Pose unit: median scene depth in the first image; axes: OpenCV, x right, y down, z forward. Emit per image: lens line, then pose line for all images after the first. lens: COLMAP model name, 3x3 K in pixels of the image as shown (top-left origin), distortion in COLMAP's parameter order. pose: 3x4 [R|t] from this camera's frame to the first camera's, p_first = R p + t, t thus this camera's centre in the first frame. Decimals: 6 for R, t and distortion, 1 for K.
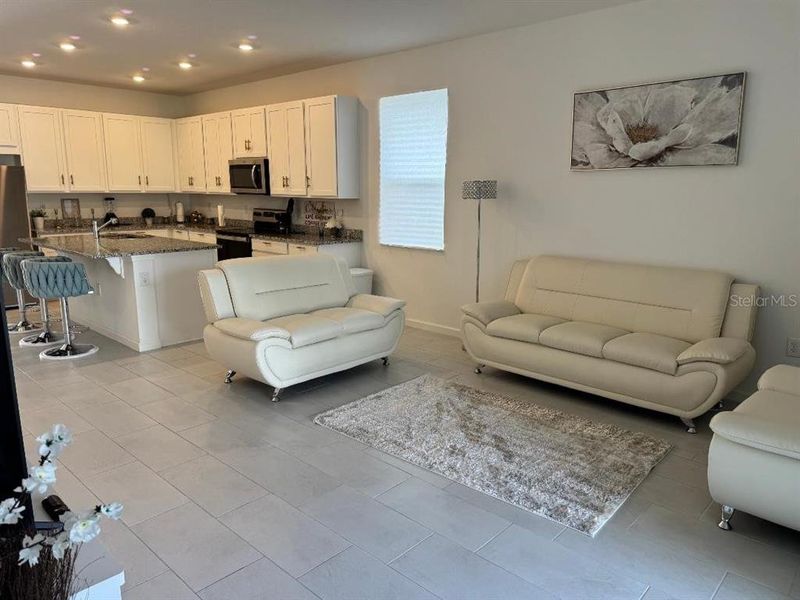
lens RADIAL K [[565.3, 0, 400.0], [0, 565.3, 300.0], [0, 0, 1]] dist [0.129515, -0.161586]
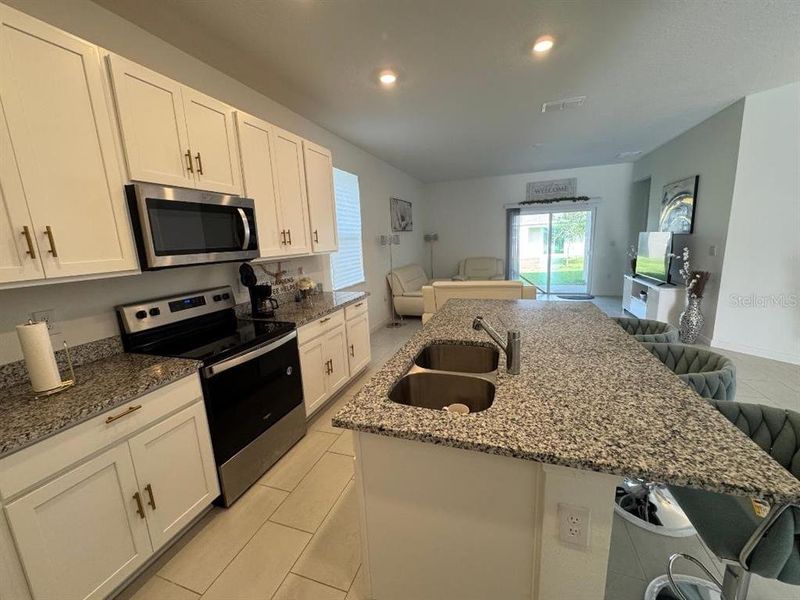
lens RADIAL K [[320.9, 0, 400.0], [0, 320.9, 300.0], [0, 0, 1]] dist [-0.002679, -0.000092]
pose [[-0.400765, -0.158137, 0.902430, -0.600365], [0.224714, 0.937938, 0.264153, -0.198526], [-0.888195, 0.308652, -0.340357, 0.989750]]
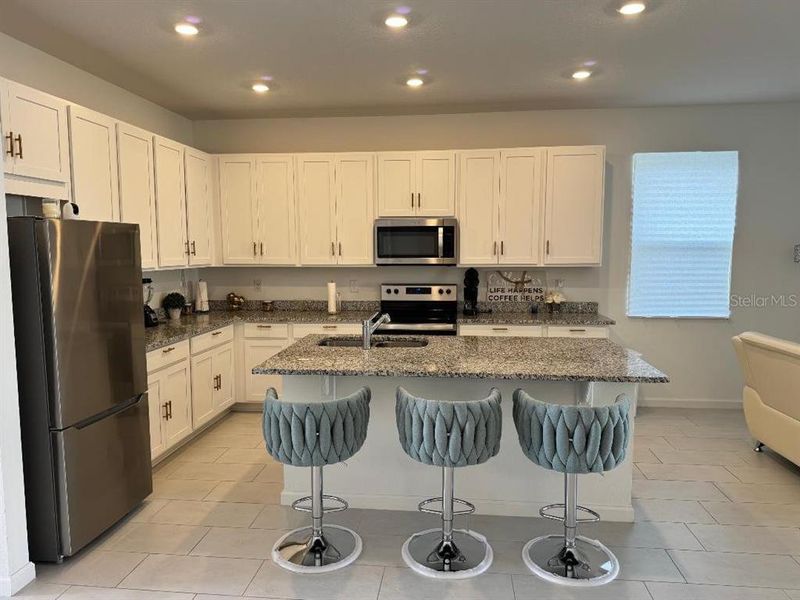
lens RADIAL K [[565.3, 0, 400.0], [0, 565.3, 300.0], [0, 0, 1]] dist [0.129515, -0.161586]
pose [[0.798214, -0.063133, 0.599056, -0.739358], [0.126083, 0.989975, -0.063668, -0.100449], [-0.589031, 0.126351, 0.798172, 0.453064]]
